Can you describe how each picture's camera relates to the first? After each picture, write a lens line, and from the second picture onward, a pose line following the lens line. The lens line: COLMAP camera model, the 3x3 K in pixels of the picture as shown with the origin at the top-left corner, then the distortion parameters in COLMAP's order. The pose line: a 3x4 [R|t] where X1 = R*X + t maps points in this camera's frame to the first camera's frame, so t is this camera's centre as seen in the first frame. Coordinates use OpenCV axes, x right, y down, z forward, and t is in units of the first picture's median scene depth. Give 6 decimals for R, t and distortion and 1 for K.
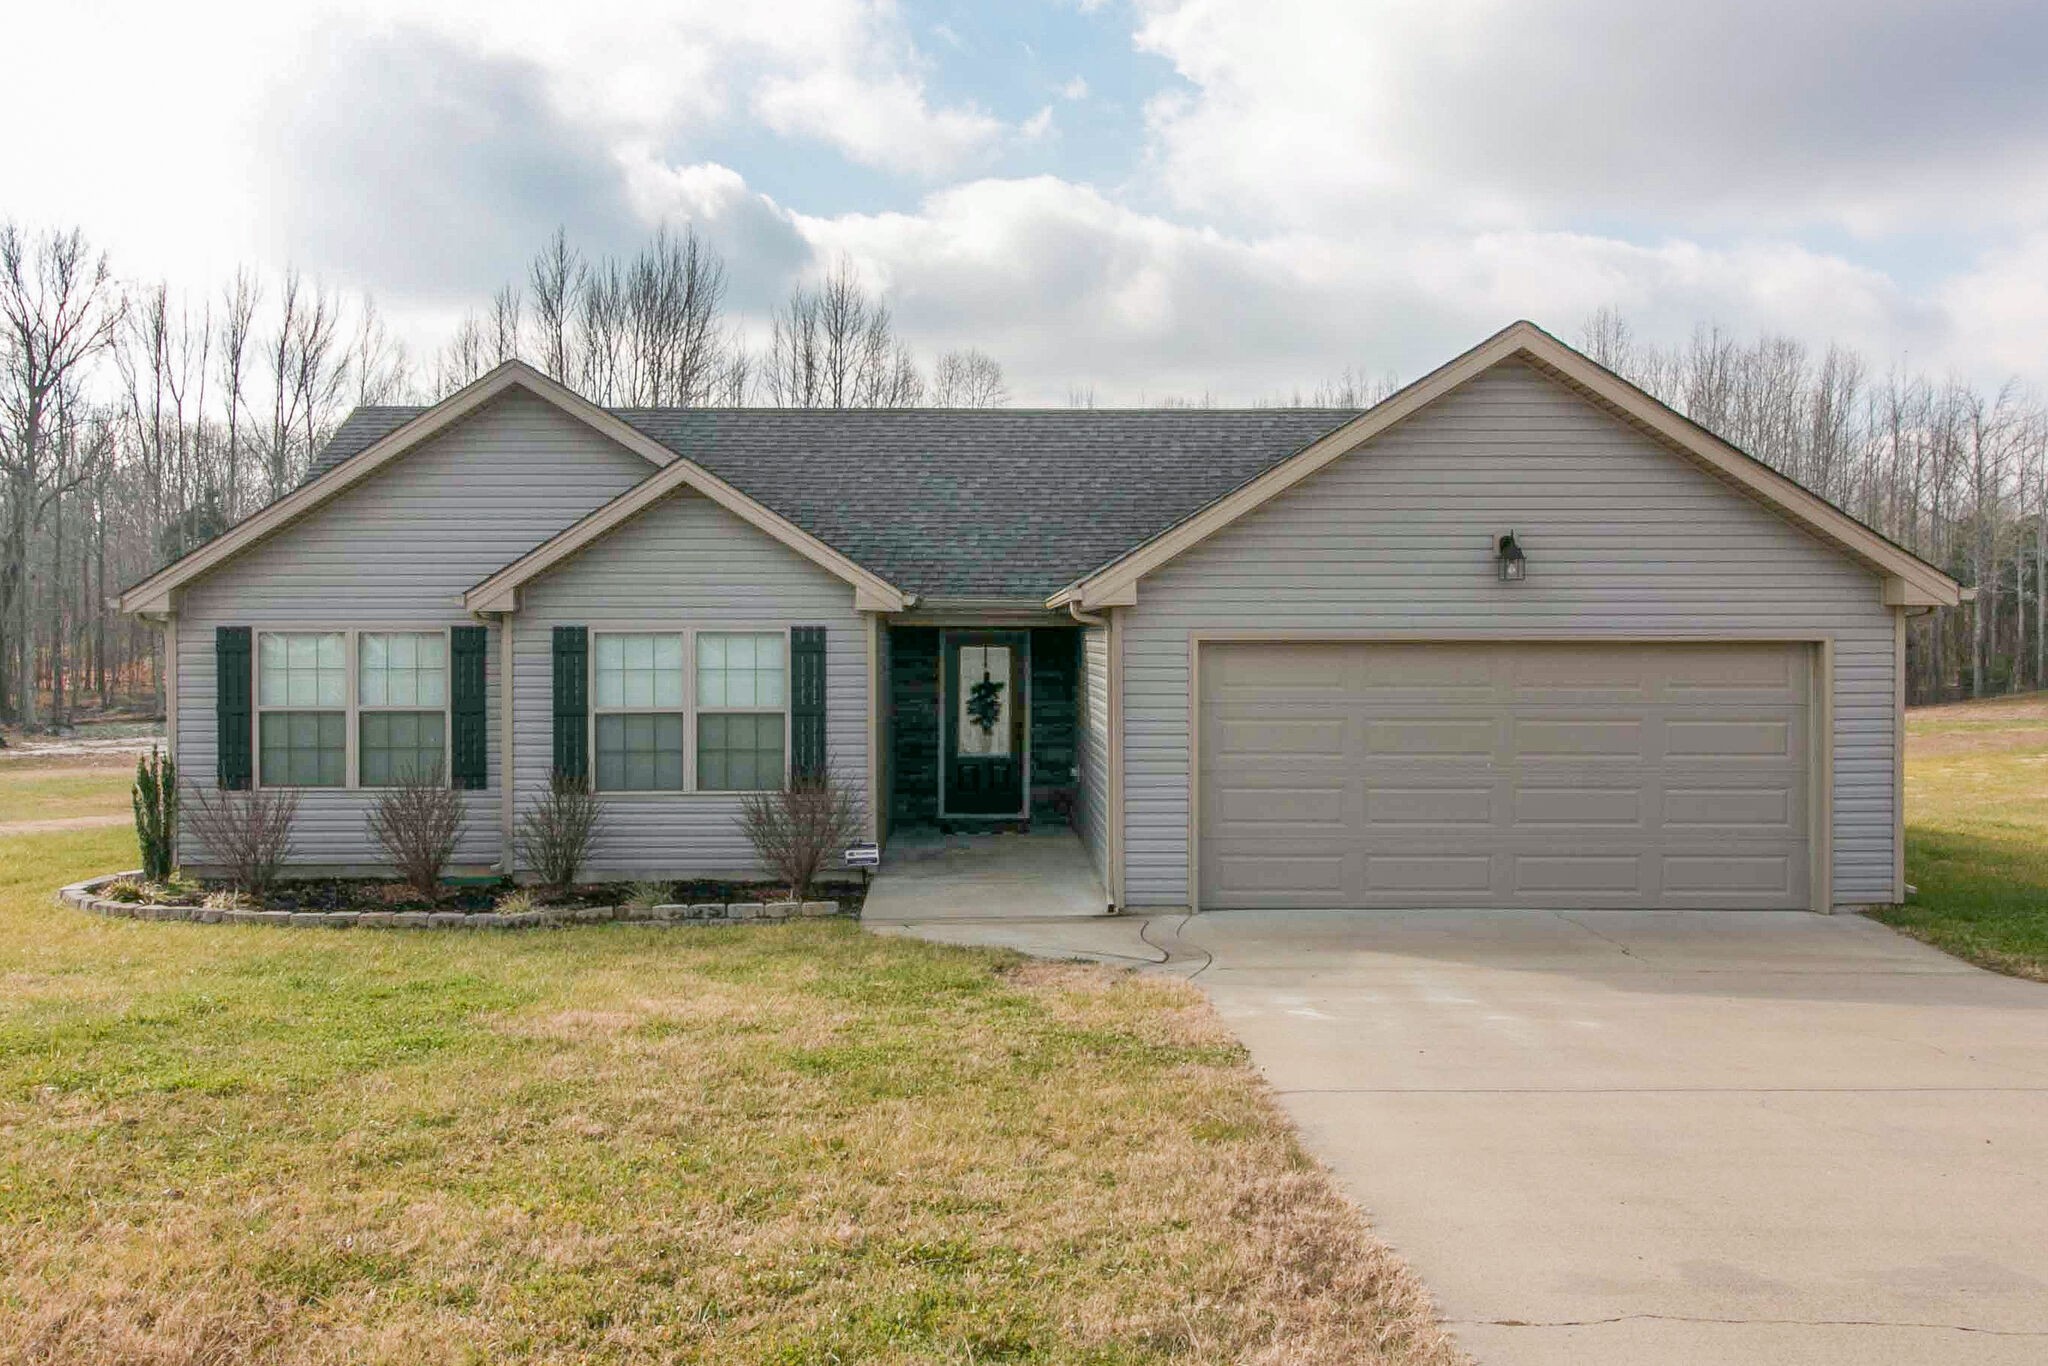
lens RADIAL K [[1809.8, 0, 1031.7], [0, 1809.8, 683.7], [0, 0, 1]] dist [0.026247, 0.004160]
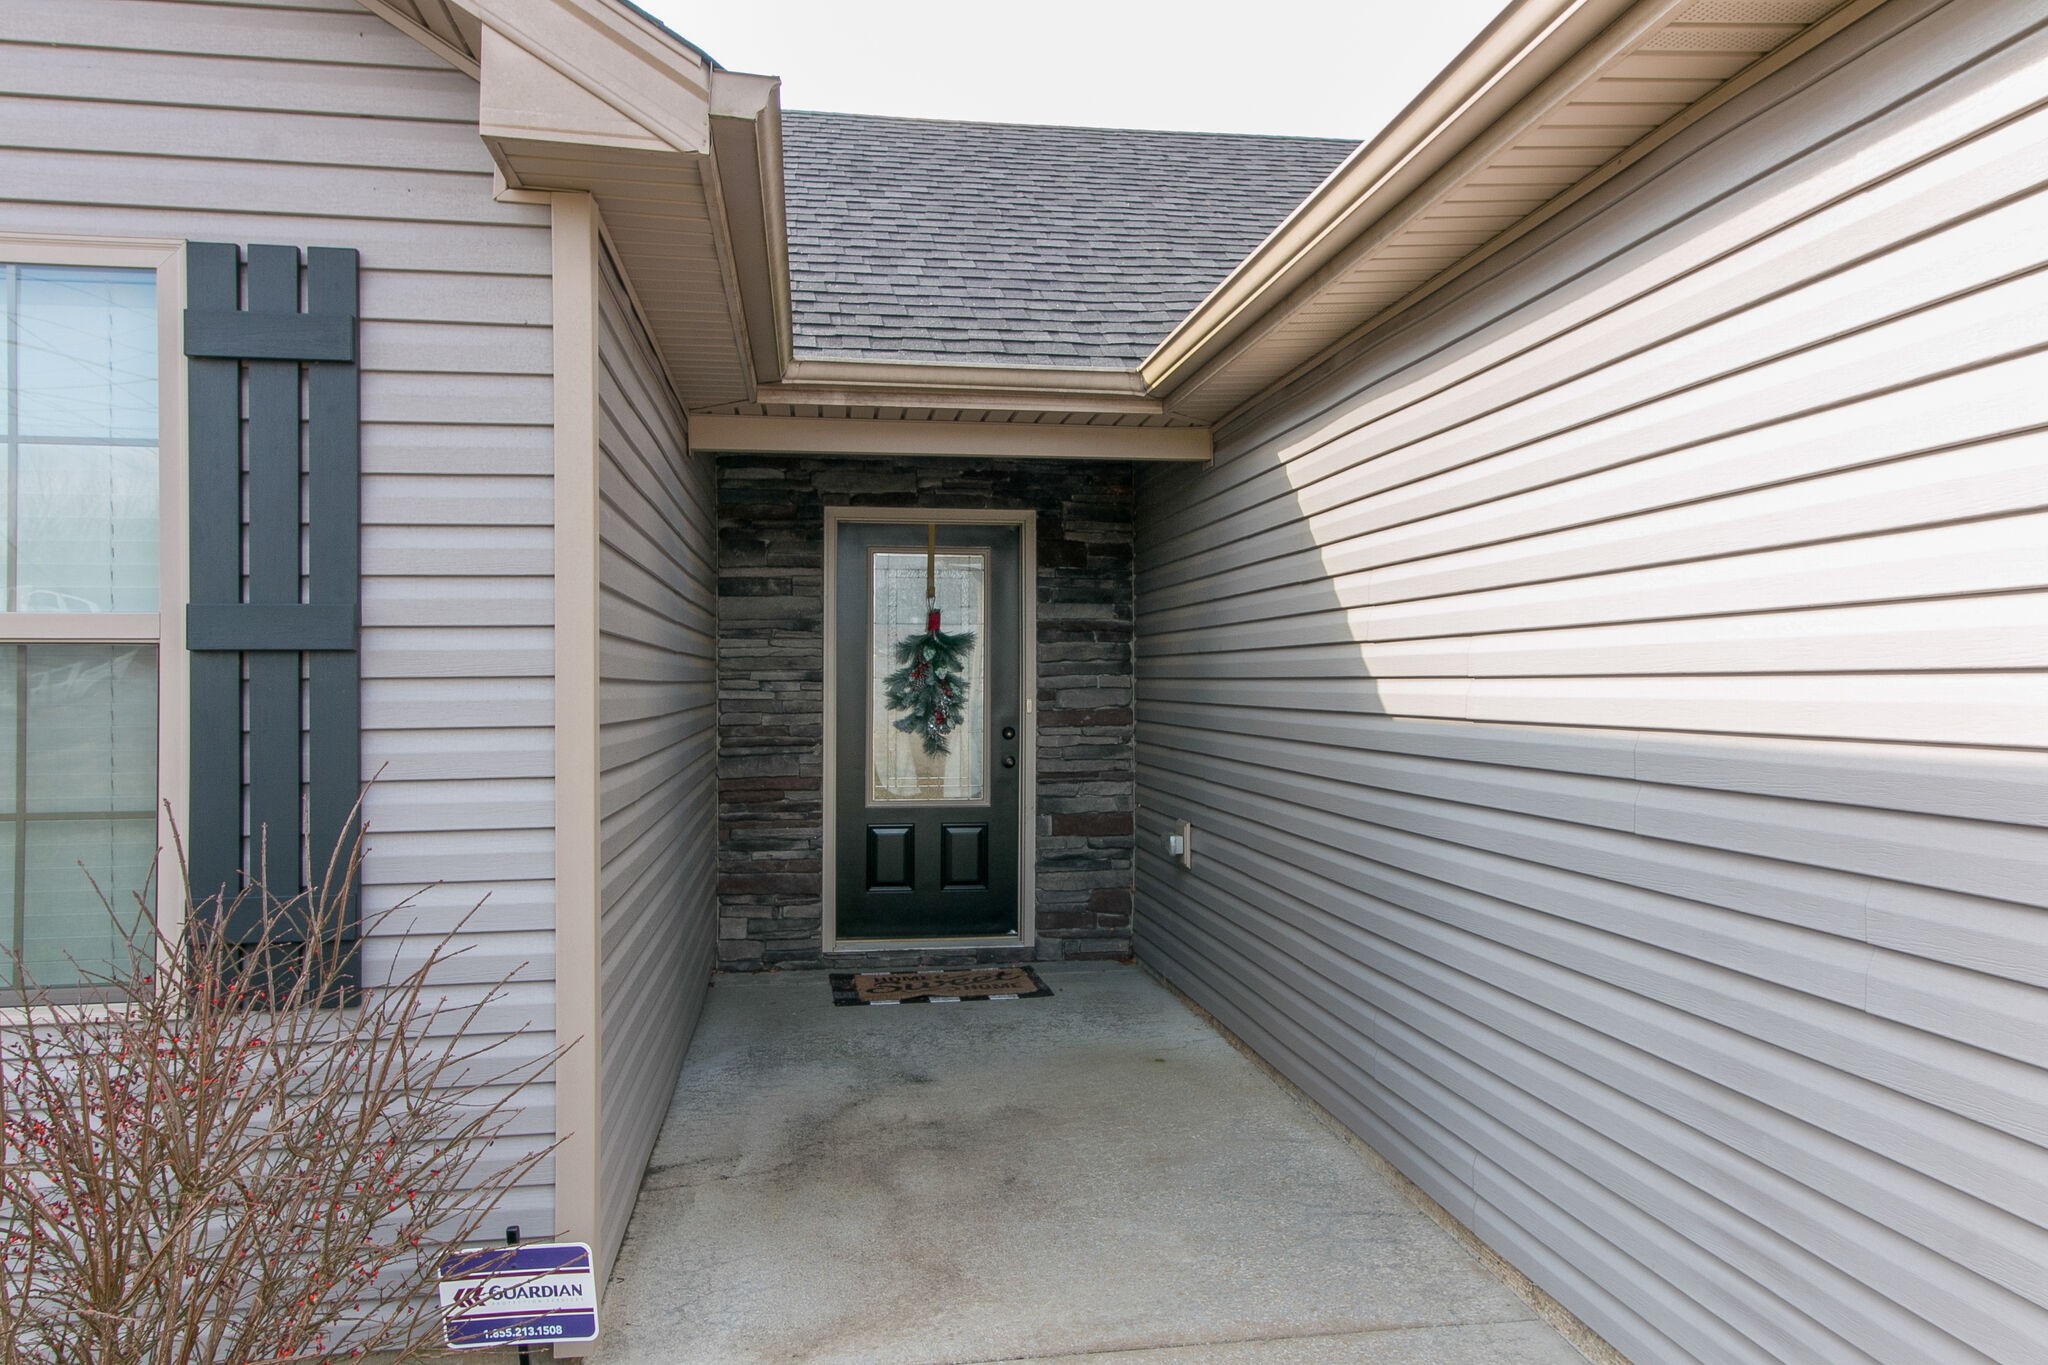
lens RADIAL K [[1501.1, 0, 1026.3], [0, 1501.1, 668.8], [0, 0, 1]] dist [0.031300, -0.001768]
pose [[0.994021, -0.001872, 0.109169, -0.052292], [0.005768, 0.999357, -0.035383, 0.025708], [-0.109033, 0.035801, 0.993393, 0.794091]]
